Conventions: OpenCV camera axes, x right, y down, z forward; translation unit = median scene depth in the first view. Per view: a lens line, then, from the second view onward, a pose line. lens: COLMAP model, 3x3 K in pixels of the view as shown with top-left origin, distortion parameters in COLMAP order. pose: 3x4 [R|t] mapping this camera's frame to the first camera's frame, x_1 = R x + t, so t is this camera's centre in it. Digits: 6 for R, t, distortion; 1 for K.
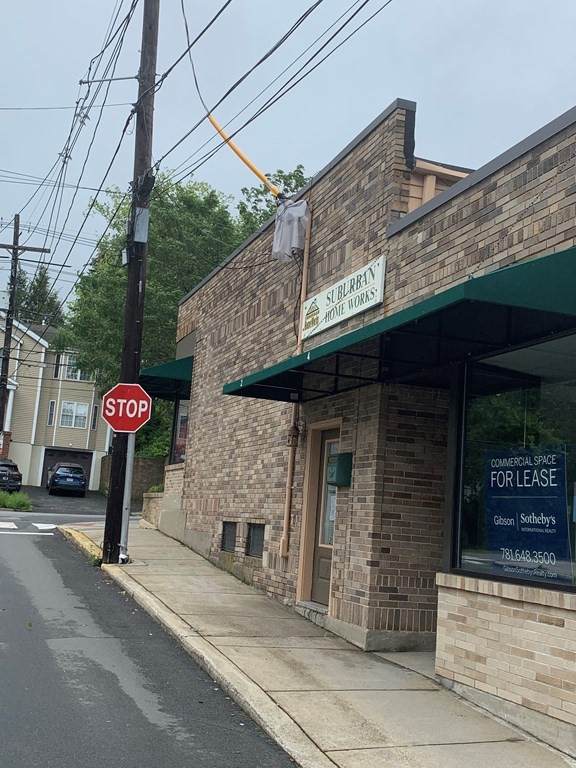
lens RADIAL K [[878.1, 0, 287.5], [0, 878.1, 386.3], [0, 0, 1]] dist [0.004246, 0.000000]
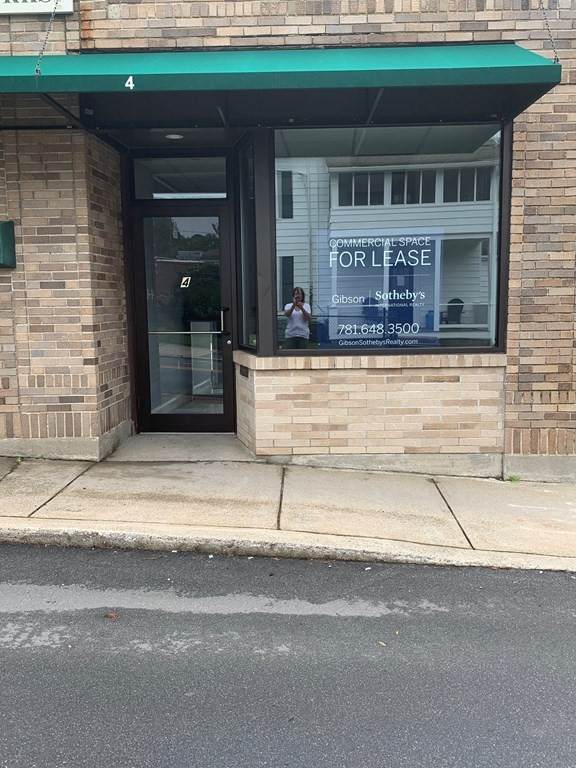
lens RADIAL K [[699.8, 0, 291.0], [0, 699.8, 386.0], [0, 0, 1]] dist [0.051667, -0.045750]
pose [[0.343897, -0.196184, 0.918285, -0.573126], [-0.103198, 0.964111, 0.244622, 0.054494], [-0.933319, -0.178890, 0.311309, 0.779604]]
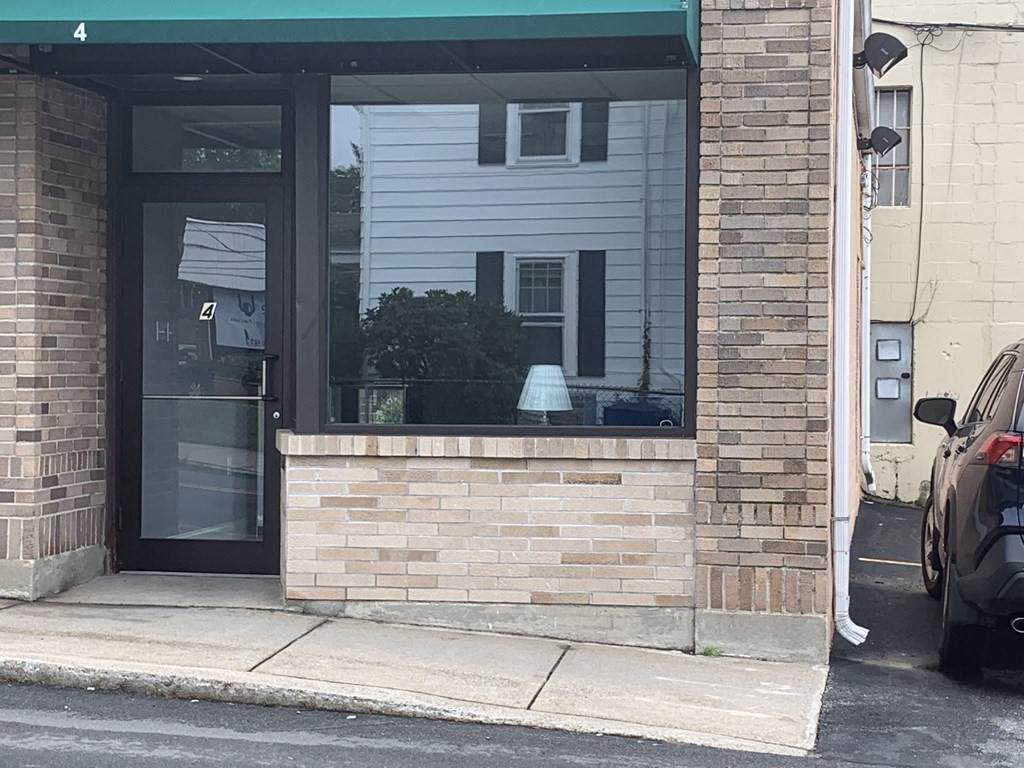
lens RADIAL K [[2039.5, 0, 512.3], [0, 2039.5, 377.1], [0, 0, 1]] dist [0.175556, 0.000000]
pose [[0.463158, -0.083930, 0.882293, -1.053229], [-0.105003, 0.983298, 0.148659, -0.050650], [-0.880034, -0.161496, 0.446609, 0.281306]]
